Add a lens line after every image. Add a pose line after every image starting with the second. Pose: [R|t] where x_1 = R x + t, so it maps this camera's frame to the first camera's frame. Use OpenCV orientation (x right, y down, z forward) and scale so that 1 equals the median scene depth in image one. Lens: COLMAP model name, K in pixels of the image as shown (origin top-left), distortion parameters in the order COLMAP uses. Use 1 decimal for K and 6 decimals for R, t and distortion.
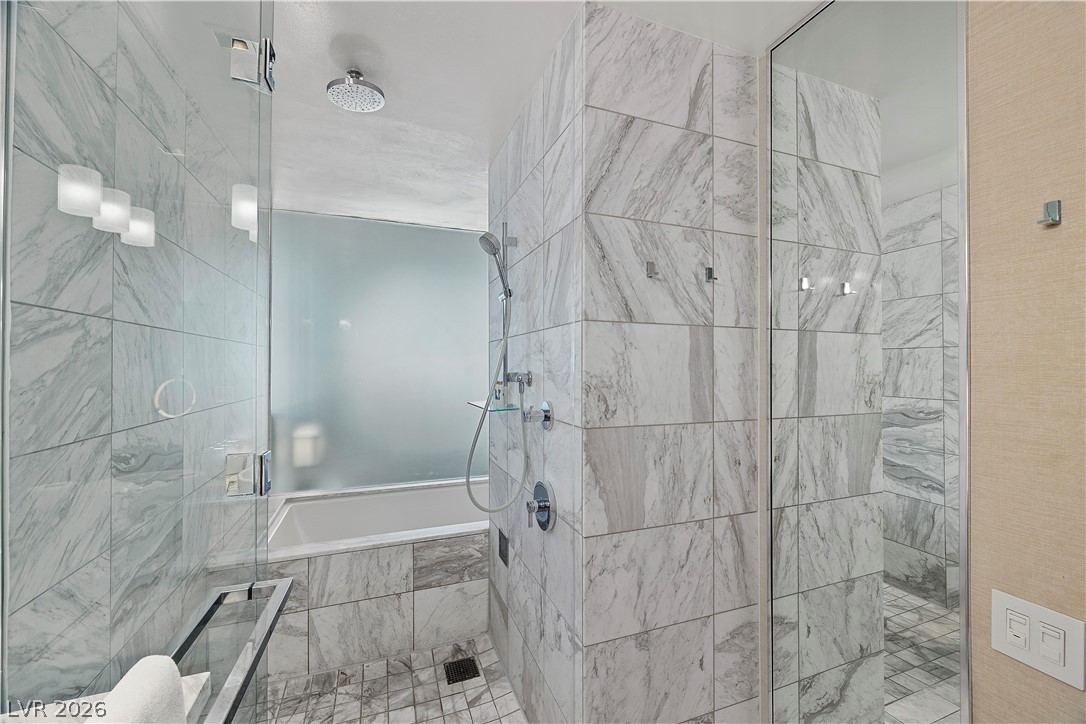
lens RADIAL K [[433.7, 0, 543.4], [0, 433.7, 363.4], [0, 0, 1]] dist [-0.003630, -0.000174]
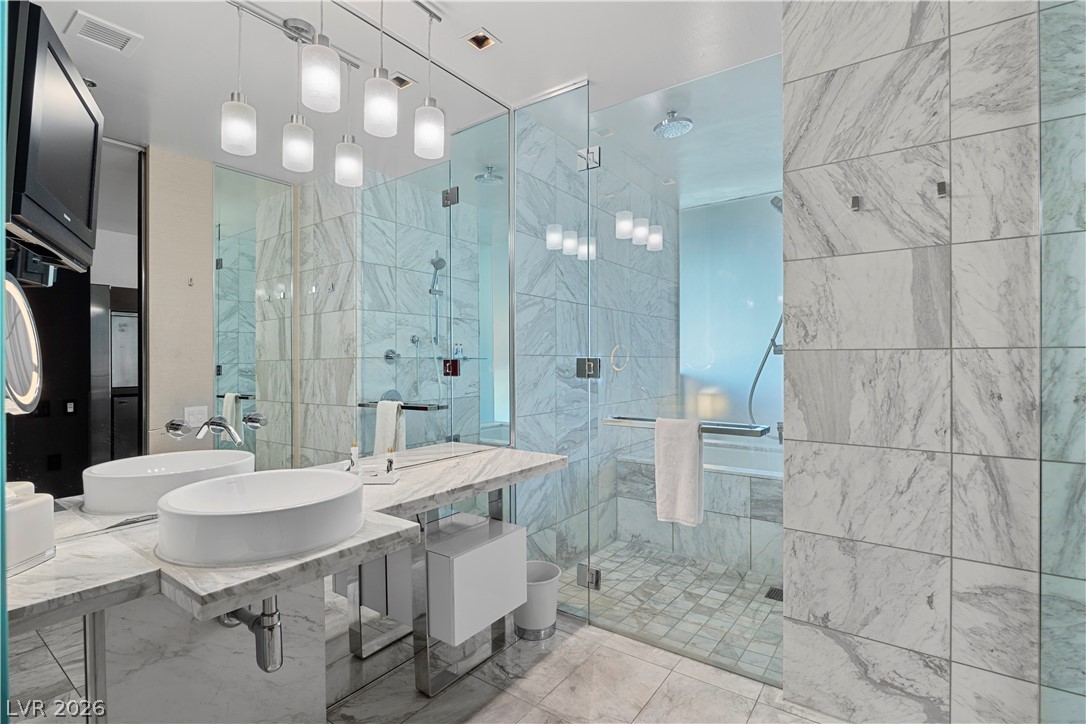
lens RADIAL K [[515.5, 0, 543.0], [0, 515.5, 362.0], [0, 0, 1]] dist [-0.012179, 0.000020]
pose [[0.549868, -0.002682, -0.835247, 0.852364], [0.009638, 0.999949, 0.003134, 0.157762], [0.835196, -0.009773, 0.549866, -0.331228]]
